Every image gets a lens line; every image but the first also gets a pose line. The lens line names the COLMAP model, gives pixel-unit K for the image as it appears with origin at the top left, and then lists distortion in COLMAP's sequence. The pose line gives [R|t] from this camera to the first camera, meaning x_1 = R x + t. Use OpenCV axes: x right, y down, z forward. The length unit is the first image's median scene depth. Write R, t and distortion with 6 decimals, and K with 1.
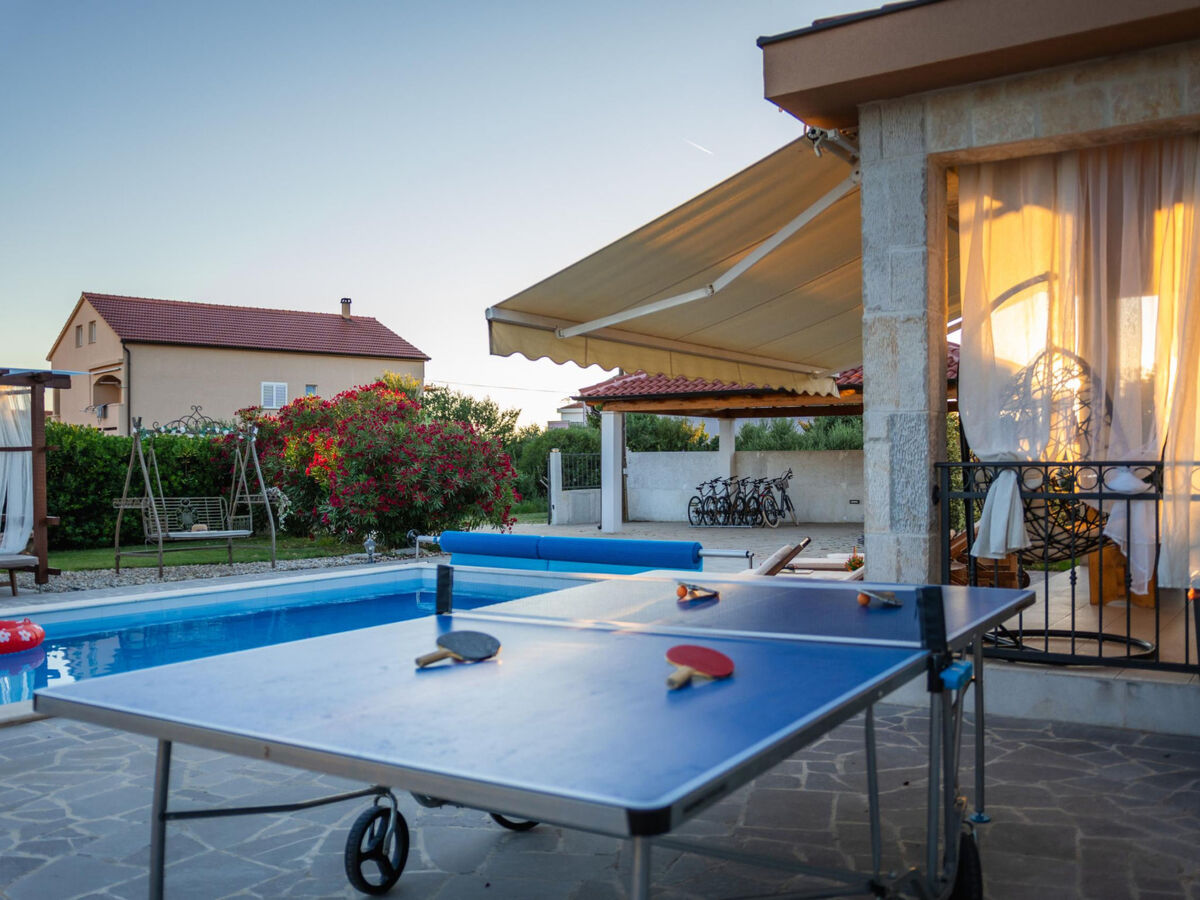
lens RADIAL K [[1104.9, 0, 592.7], [0, 1104.9, 449.0], [0, 0, 1]] dist [-0.055973, 0.000000]
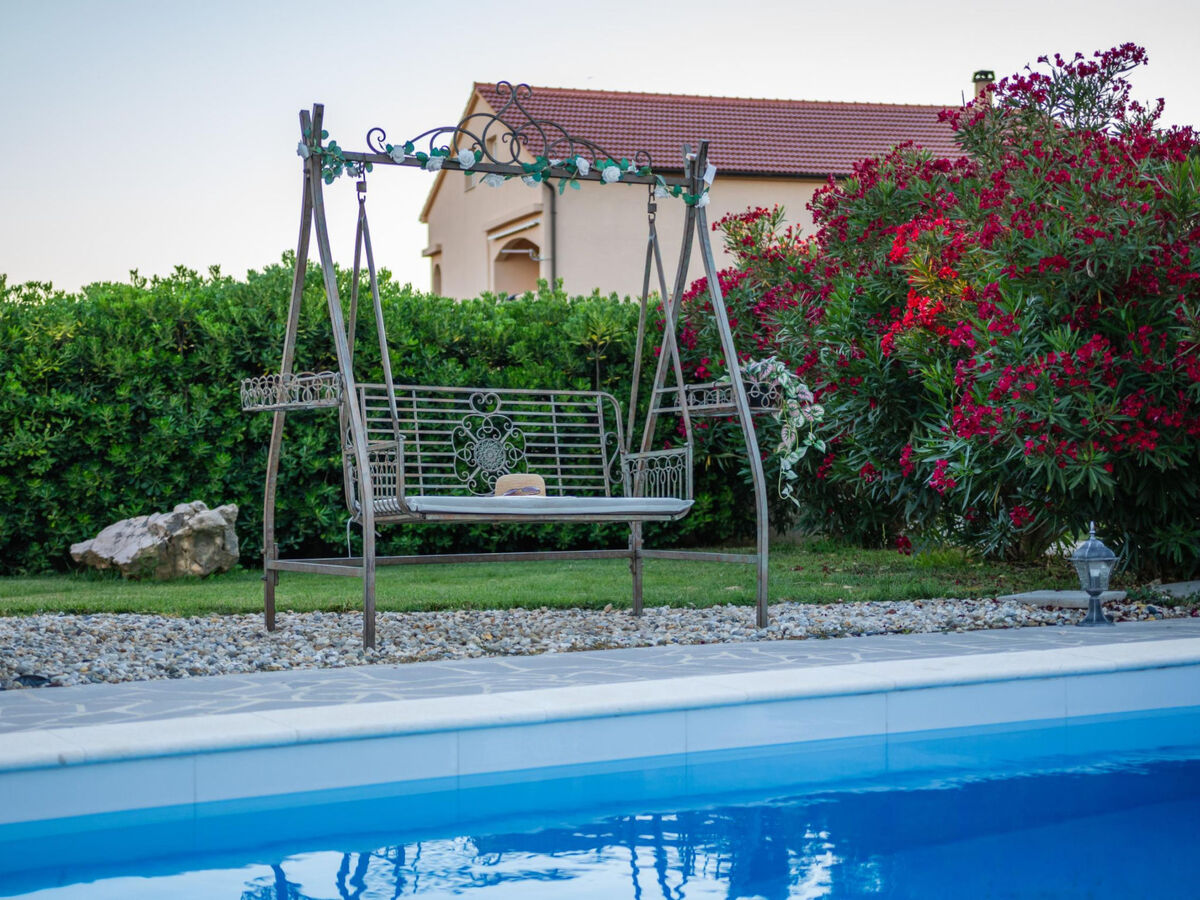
lens RADIAL K [[2002.3, 0, 588.8], [0, 2002.3, 447.3], [0, 0, 1]] dist [0.115418, 0.000000]
pose [[0.916636, 0.004614, -0.399697, -0.105302], [0.001980, 0.999869, 0.016083, 0.045604], [0.399719, -0.015534, 0.916506, 0.435069]]
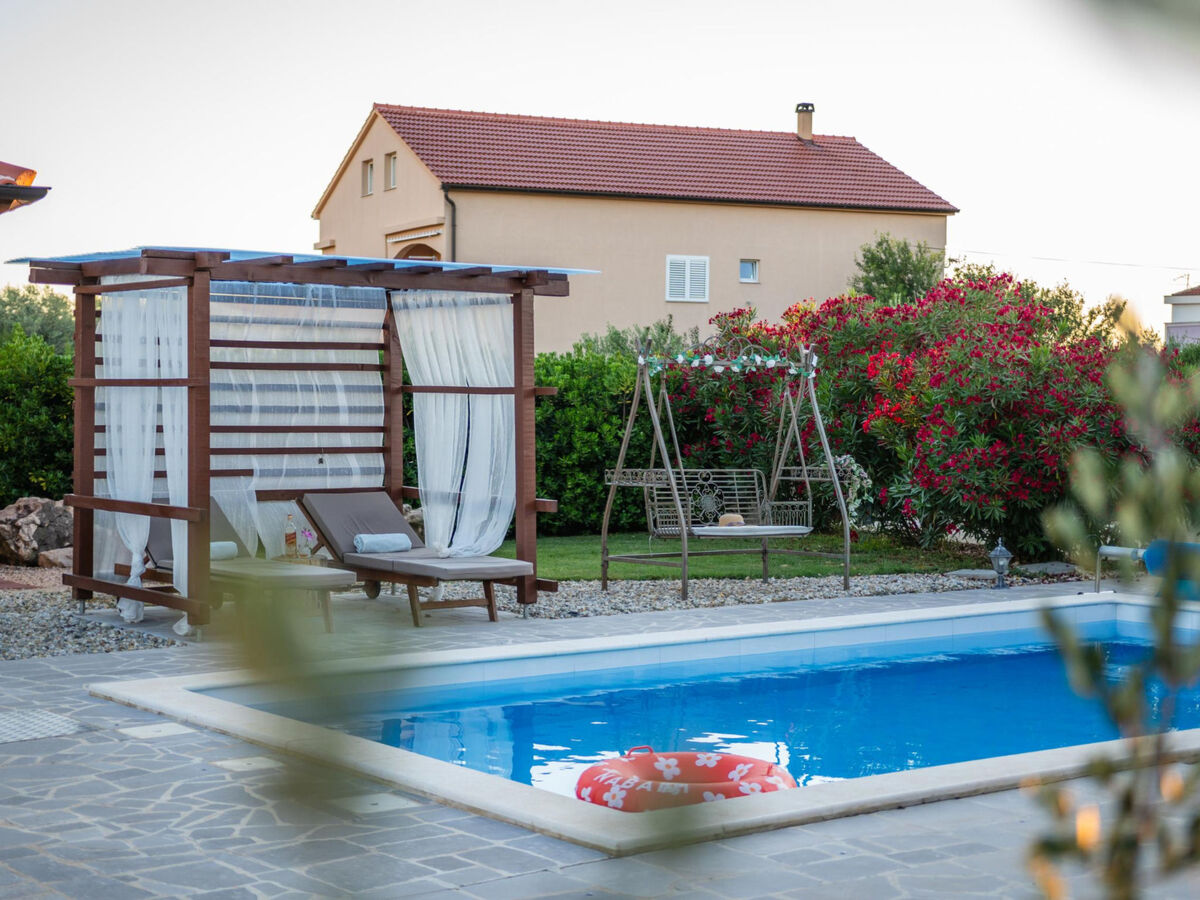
lens RADIAL K [[2002.3, 0, 601.1], [0, 2002.3, 451.6], [0, 0, 1]] dist [0.115418, 0.000000]
pose [[0.958138, 0.024568, -0.285250, -0.095538], [-0.012413, 0.998939, 0.044342, -0.012532], [0.286036, -0.038945, 0.957427, -0.075099]]
